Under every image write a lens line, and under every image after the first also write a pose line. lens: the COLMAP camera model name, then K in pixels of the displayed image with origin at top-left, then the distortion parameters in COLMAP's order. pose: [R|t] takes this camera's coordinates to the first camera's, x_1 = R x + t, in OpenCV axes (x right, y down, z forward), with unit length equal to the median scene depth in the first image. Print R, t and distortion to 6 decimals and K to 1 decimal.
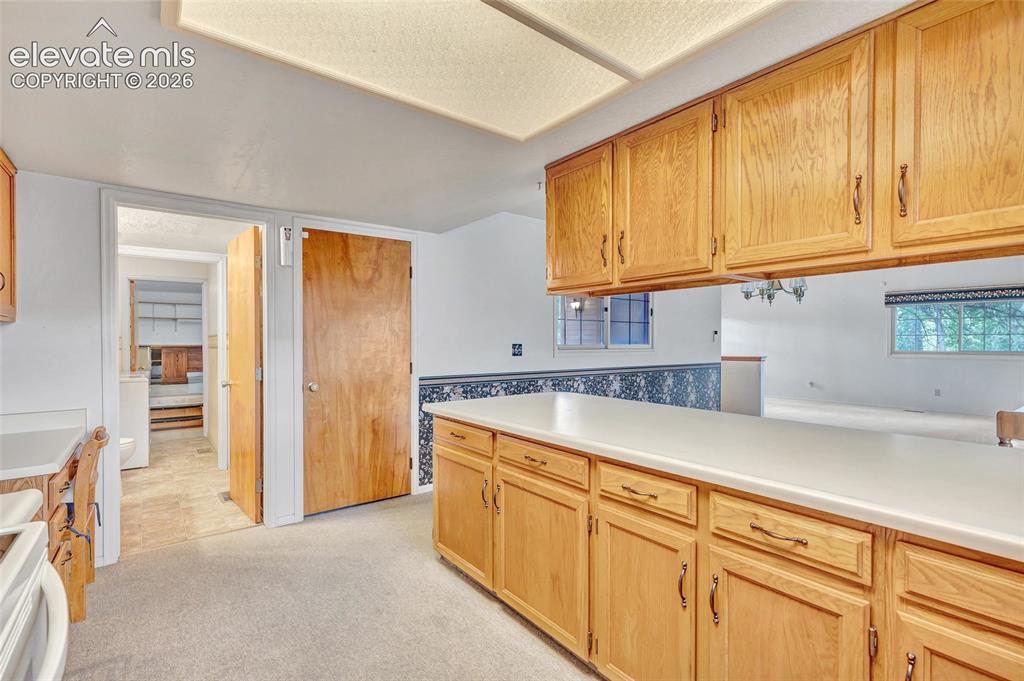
lens RADIAL K [[472.5, 0, 514.1], [0, 472.5, 342.6], [0, 0, 1]] dist [-0.019869, -0.000429]
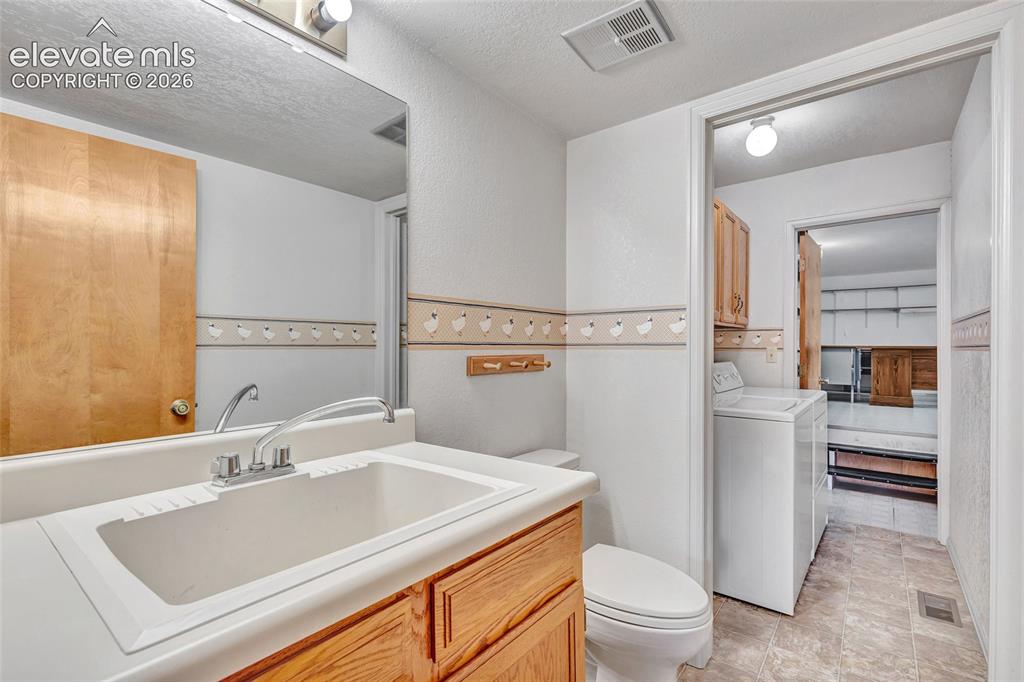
lens RADIAL K [[472.5, 0, 514.1], [0, 472.5, 345.0], [0, 0, 1]] dist [-0.019869, -0.000429]
pose [[0.239393, 0.010295, -0.970868, -0.209817], [-0.009622, 0.999920, 0.008231, 0.002883], [0.970875, 0.007371, 0.239472, 0.316083]]
